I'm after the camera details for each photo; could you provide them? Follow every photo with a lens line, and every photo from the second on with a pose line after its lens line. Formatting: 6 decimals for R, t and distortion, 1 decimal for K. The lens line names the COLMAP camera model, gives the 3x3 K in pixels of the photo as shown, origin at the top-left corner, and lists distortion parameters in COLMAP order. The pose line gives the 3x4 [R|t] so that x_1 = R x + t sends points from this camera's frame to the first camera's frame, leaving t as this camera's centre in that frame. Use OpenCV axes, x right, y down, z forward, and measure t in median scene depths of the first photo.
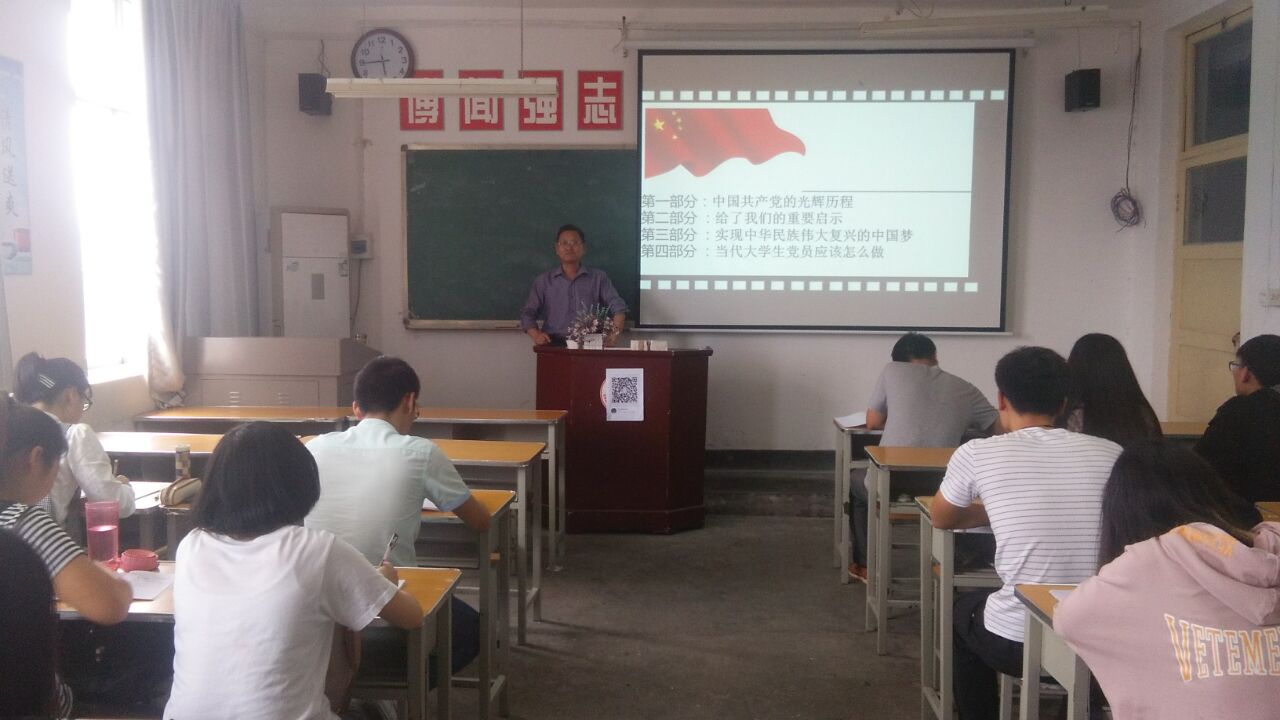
lens RADIAL K [[1060.6, 0, 633.8], [0, 1060.6, 365.8], [0, 0, 1]] dist [0.025028, -0.027639]
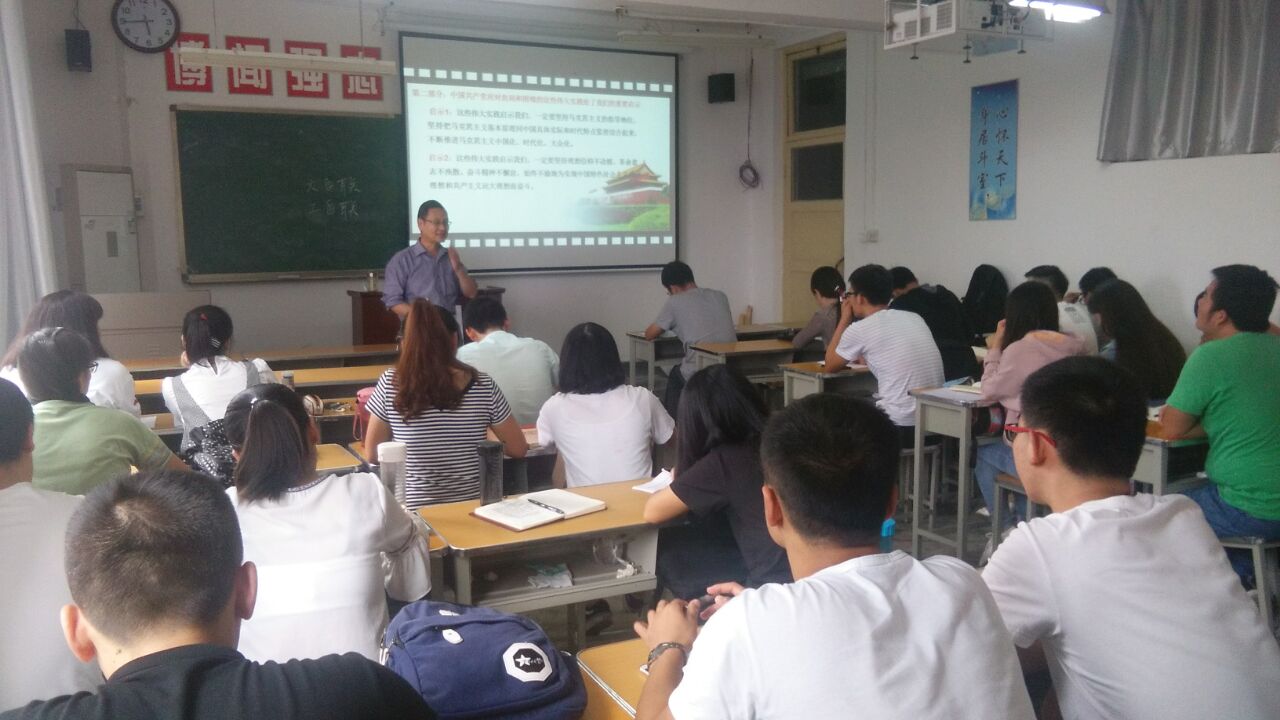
lens RADIAL K [[1060.6, 0, 638.9], [0, 1060.6, 351.6], [0, 0, 1]] dist [0.025028, -0.027639]
pose [[0.862041, -0.073555, 0.501473, -0.364594], [0.057810, 0.997226, 0.046895, 0.008199], [-0.503531, -0.011435, 0.863902, -0.122836]]
